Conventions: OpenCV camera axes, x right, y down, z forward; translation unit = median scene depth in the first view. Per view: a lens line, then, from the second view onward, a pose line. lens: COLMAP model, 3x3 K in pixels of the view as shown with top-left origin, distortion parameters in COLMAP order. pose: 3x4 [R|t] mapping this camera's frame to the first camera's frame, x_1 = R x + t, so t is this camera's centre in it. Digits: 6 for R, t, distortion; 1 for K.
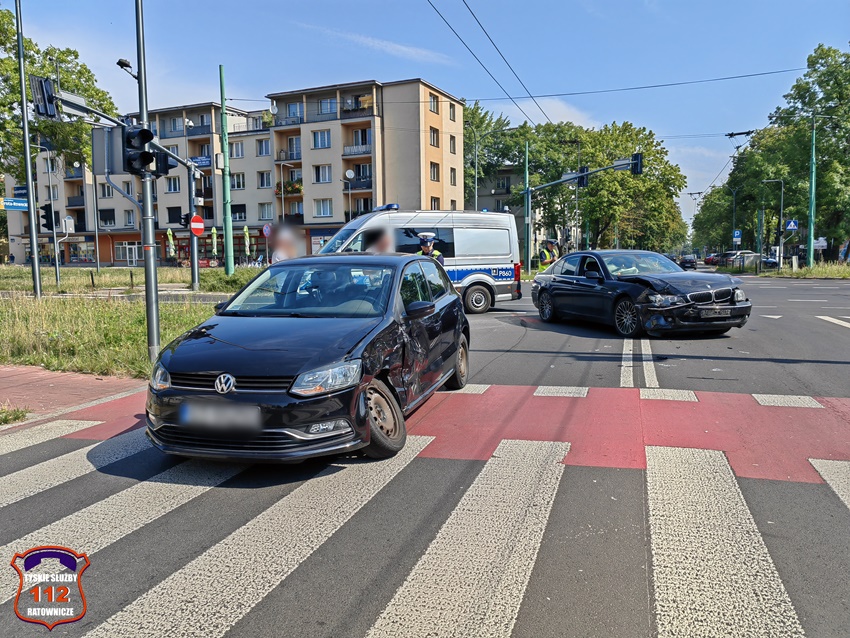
lens RADIAL K [[669.3, 0, 430.1], [0, 669.3, 316.6], [0, 0, 1]] dist [0.036731, -0.044892]
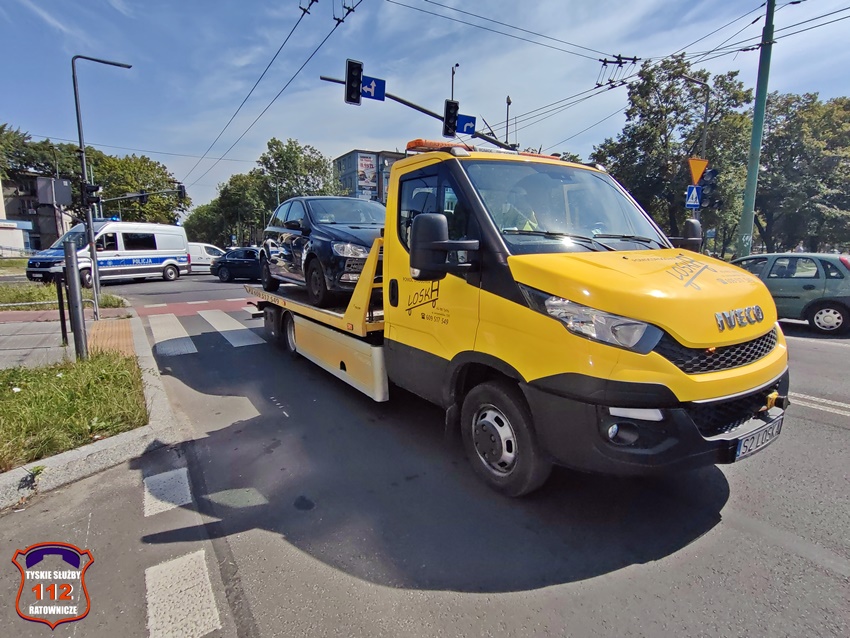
lens RADIAL K [[438.9, 0, 420.2], [0, 438.9, 314.4], [0, 0, 1]] dist [0.004366, 0.002503]
pose [[0.635816, -0.101139, 0.765185, -0.111575], [0.058702, 0.994843, 0.082716, 0.006947], [-0.769605, -0.007674, 0.638474, -0.074918]]
